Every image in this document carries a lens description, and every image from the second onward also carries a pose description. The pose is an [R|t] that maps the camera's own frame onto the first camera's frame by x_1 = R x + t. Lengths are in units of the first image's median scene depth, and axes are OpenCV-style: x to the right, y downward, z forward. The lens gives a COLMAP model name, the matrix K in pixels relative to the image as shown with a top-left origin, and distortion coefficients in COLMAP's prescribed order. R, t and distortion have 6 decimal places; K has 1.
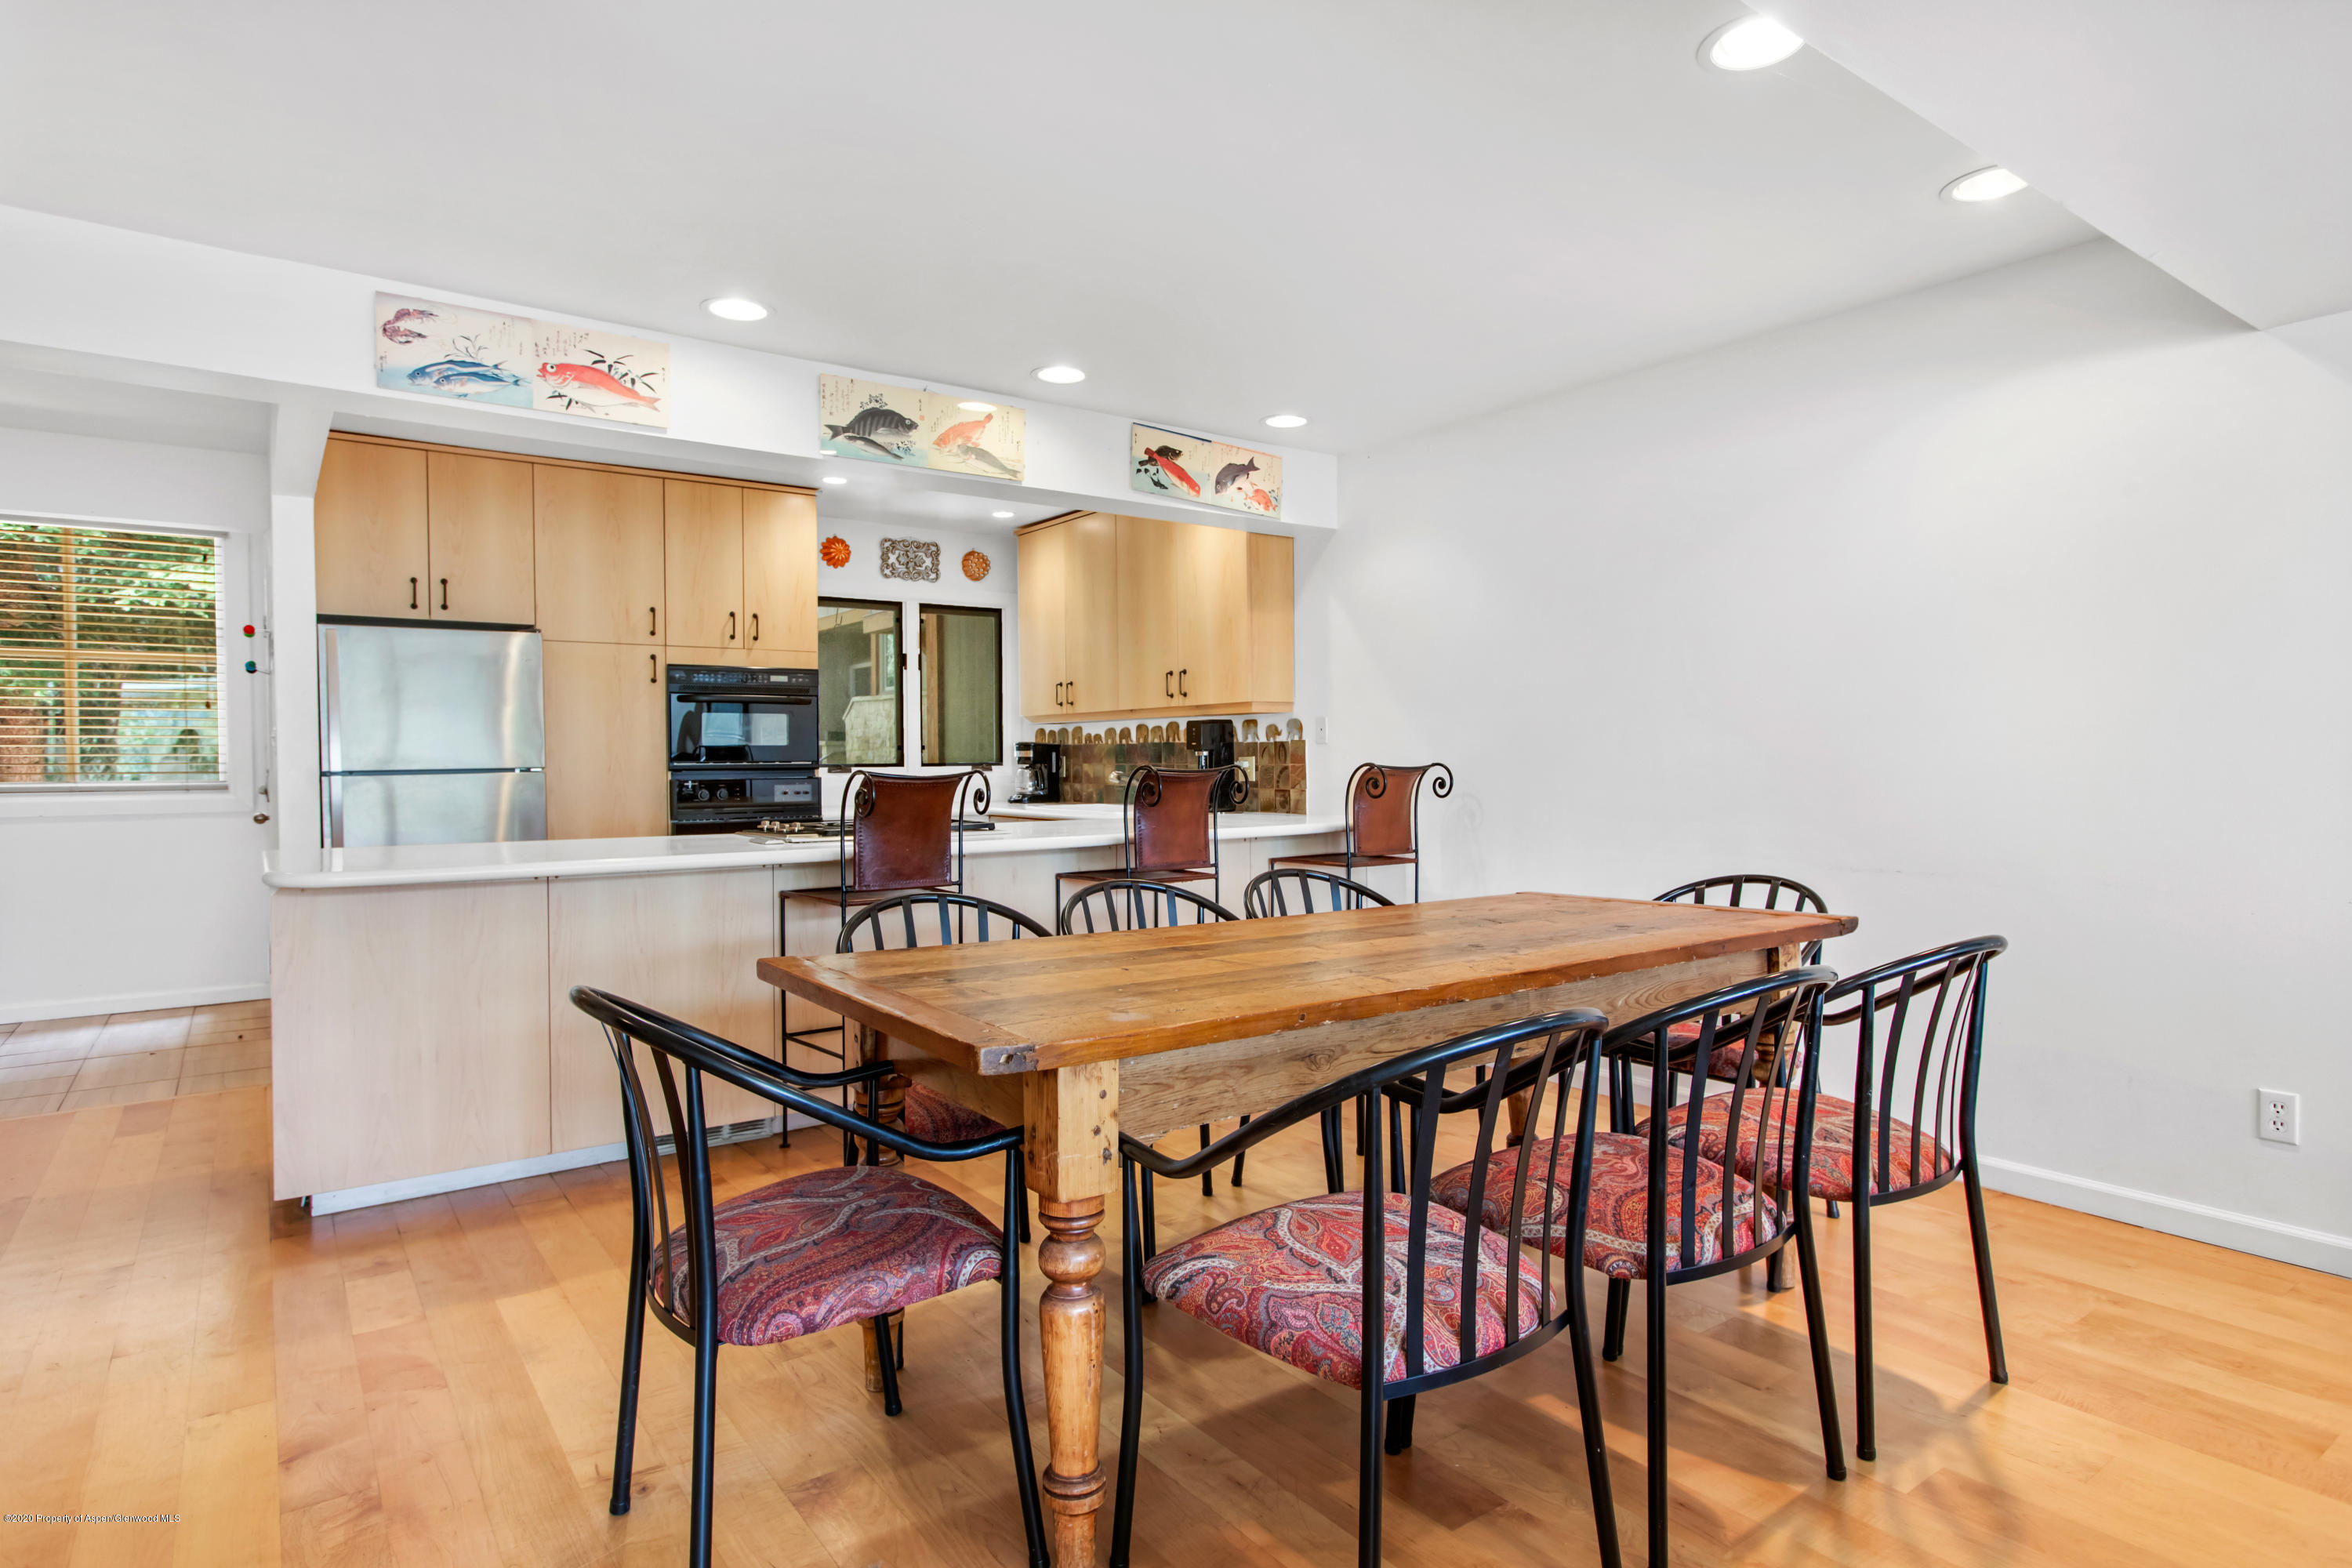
lens RADIAL K [[1316.4, 0, 1176.0], [0, 1316.4, 784.0], [0, 0, 1]] dist [0.025114, 0.000323]
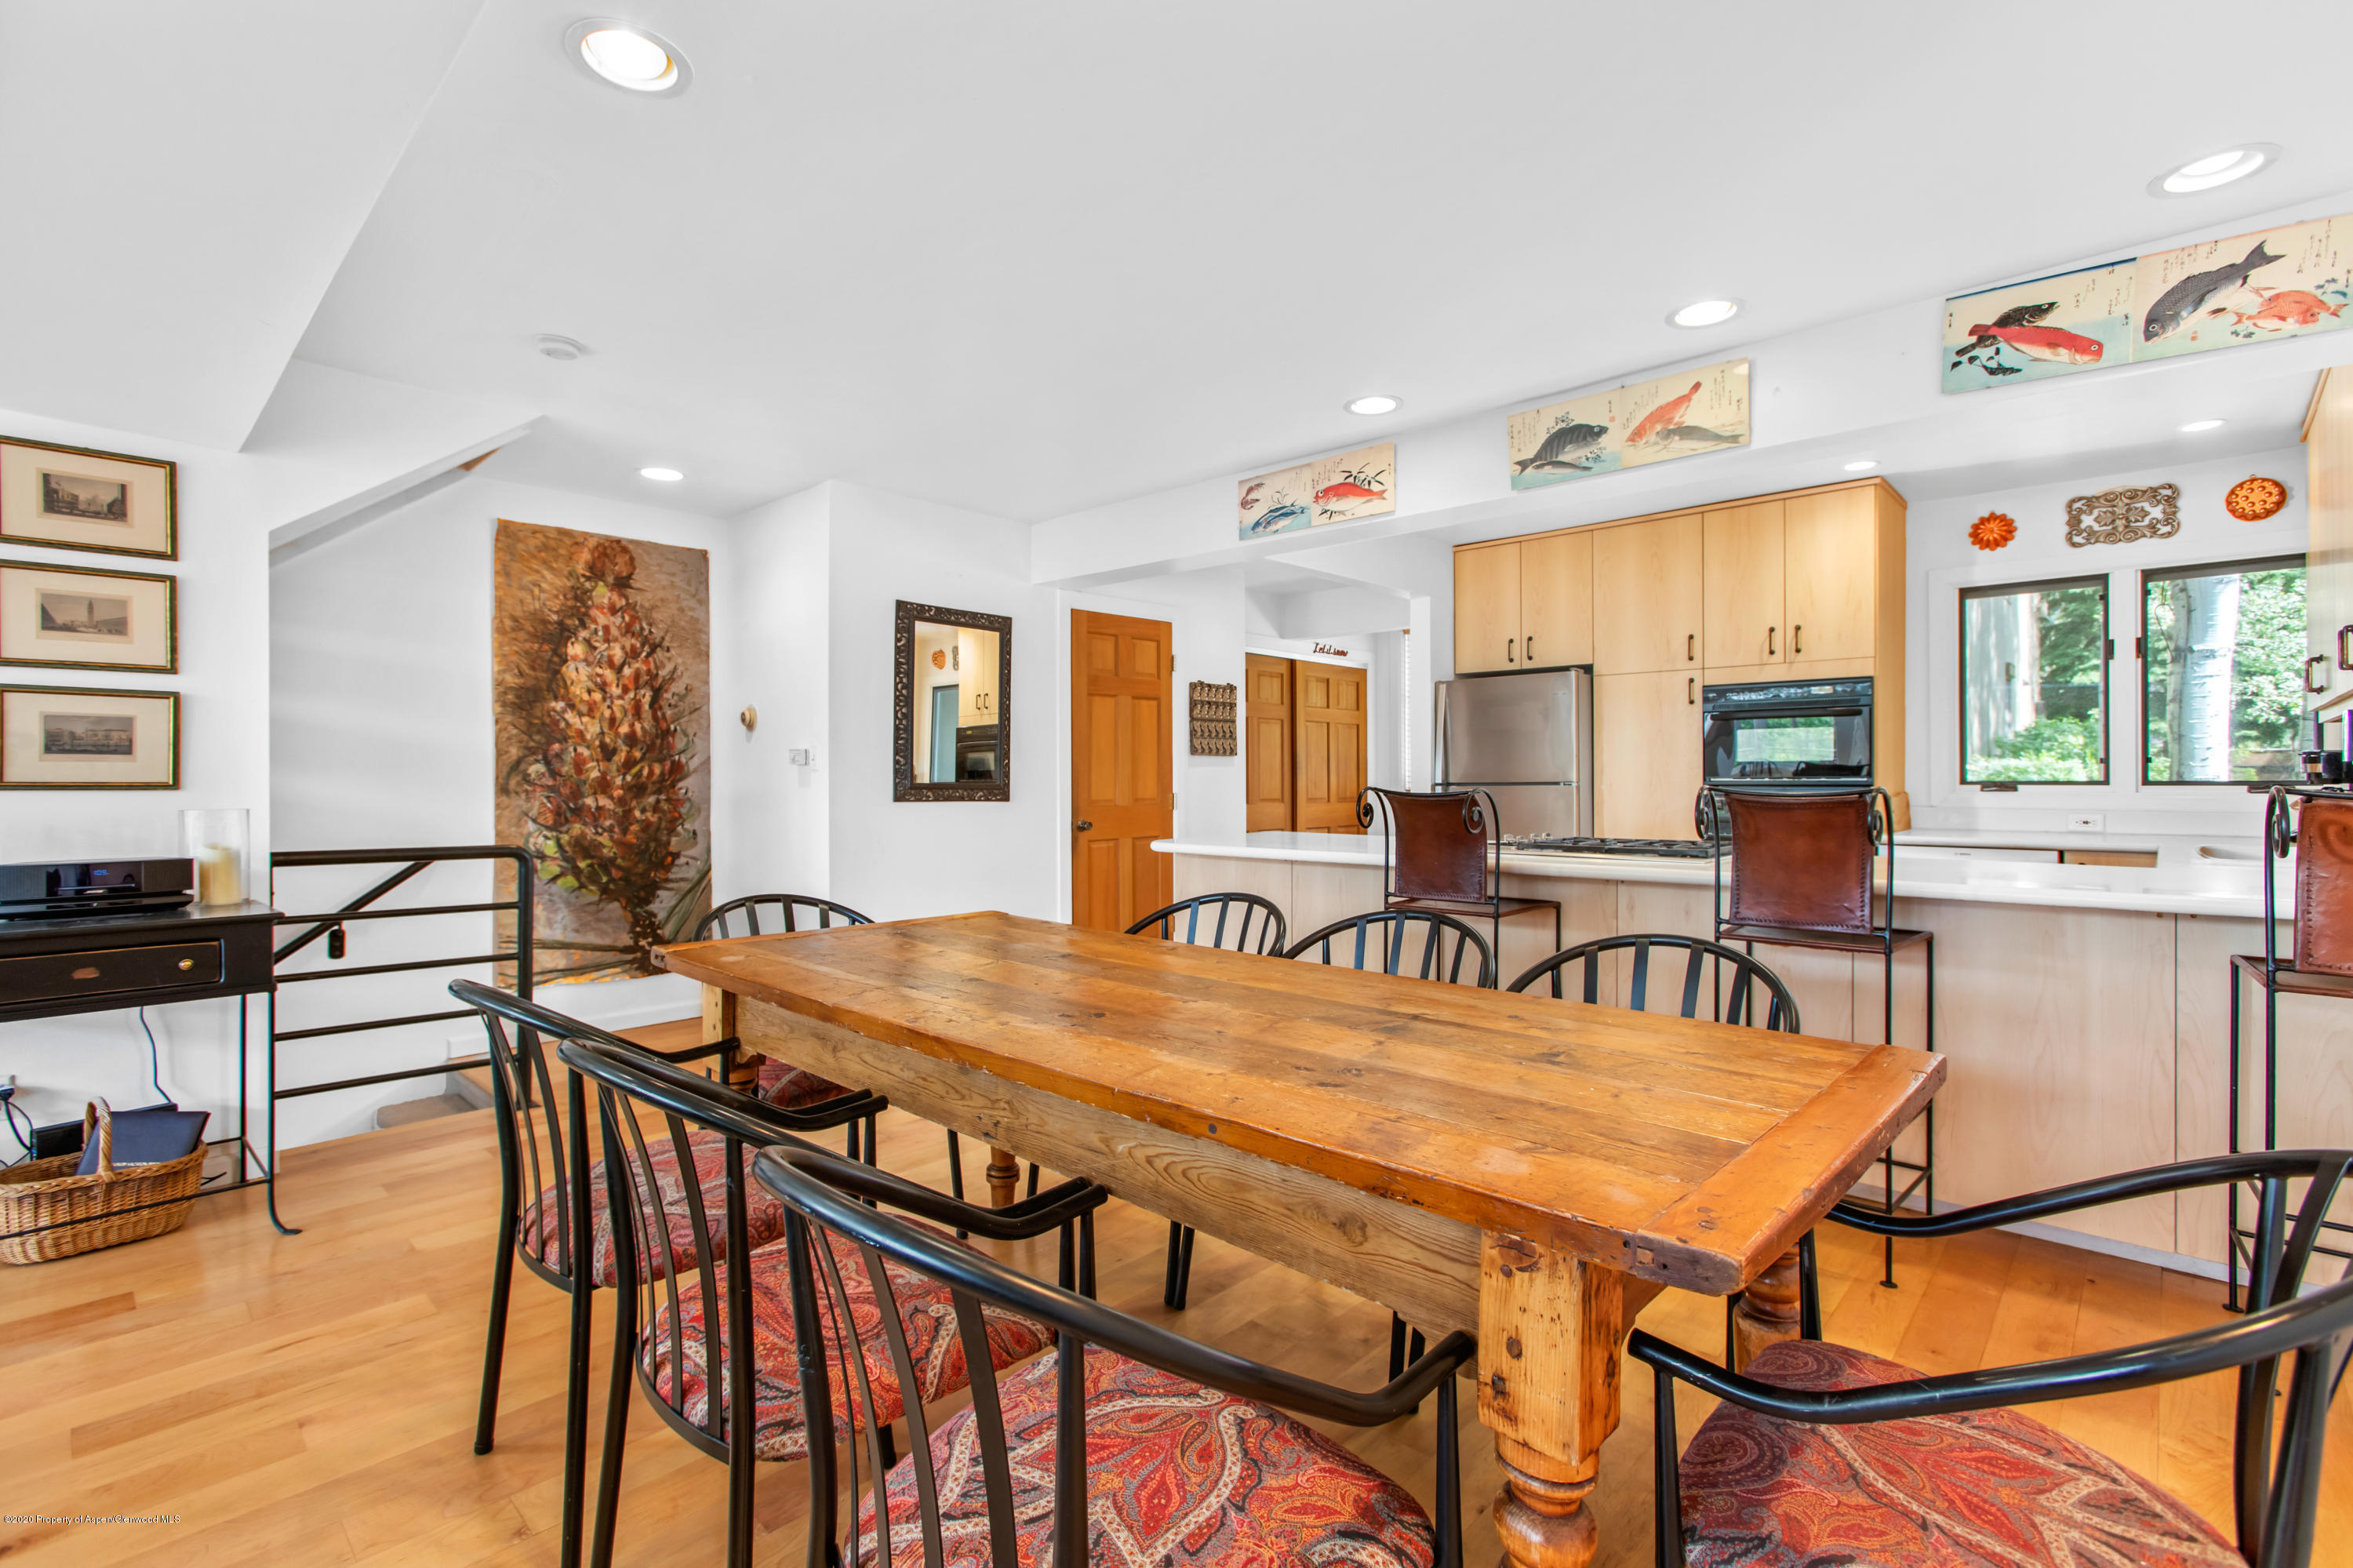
lens RADIAL K [[1044.0, 0, 1176.5], [0, 1044.0, 784.0], [0, 0, 1]] dist [0.021885, 0.000211]
pose [[0.203924, 0.016096, -0.978854, 0.428706], [-0.016377, 0.999781, 0.013028, -0.017310], [0.978850, 0.013374, 0.204143, 0.478084]]
